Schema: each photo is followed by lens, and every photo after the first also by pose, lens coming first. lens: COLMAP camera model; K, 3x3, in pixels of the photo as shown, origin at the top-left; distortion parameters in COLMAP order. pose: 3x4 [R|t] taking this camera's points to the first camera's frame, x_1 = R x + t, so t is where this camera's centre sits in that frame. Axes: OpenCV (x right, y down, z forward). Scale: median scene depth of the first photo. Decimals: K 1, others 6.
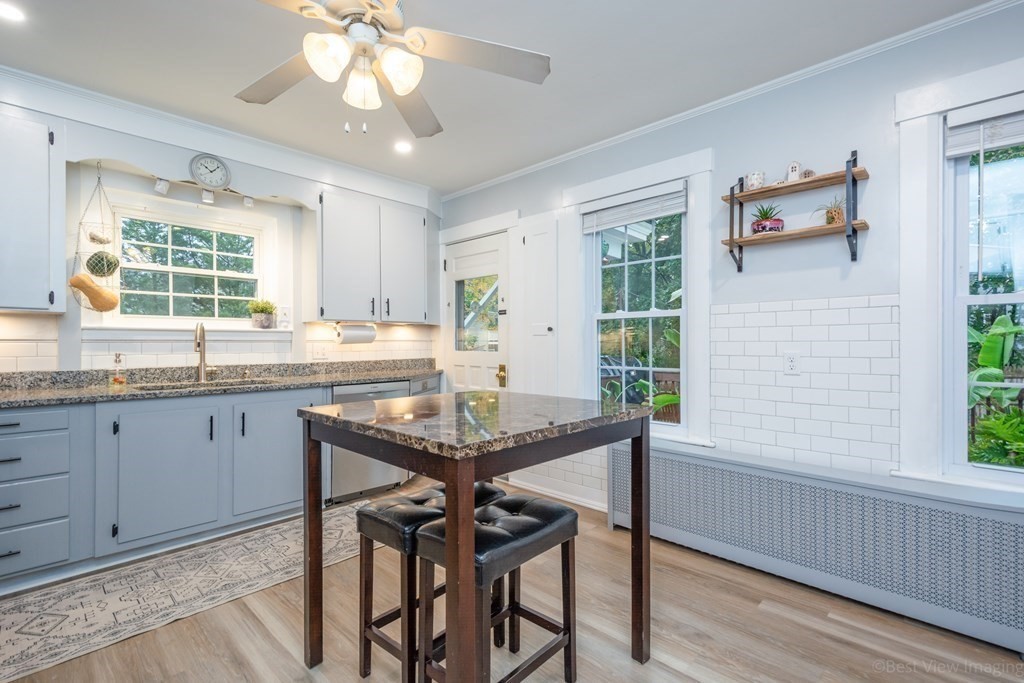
lens RADIAL K [[454.0, 0, 517.0], [0, 454.0, 345.6], [0, 0, 1]] dist [0.018362, -0.003480]
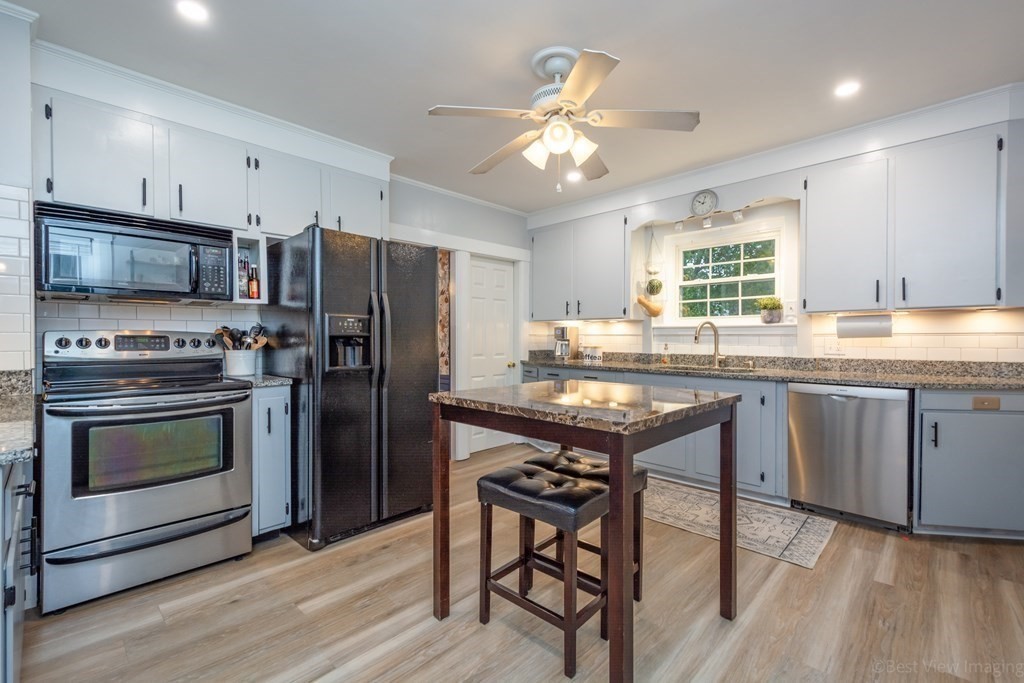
lens RADIAL K [[454.0, 0, 531.3], [0, 454.0, 342.3], [0, 0, 1]] dist [0.018362, -0.003480]
pose [[0.028236, 0.012718, -0.999520, 0.533800], [-0.006971, 0.999897, 0.012526, -0.002498], [0.999577, 0.006614, 0.028322, 0.429273]]
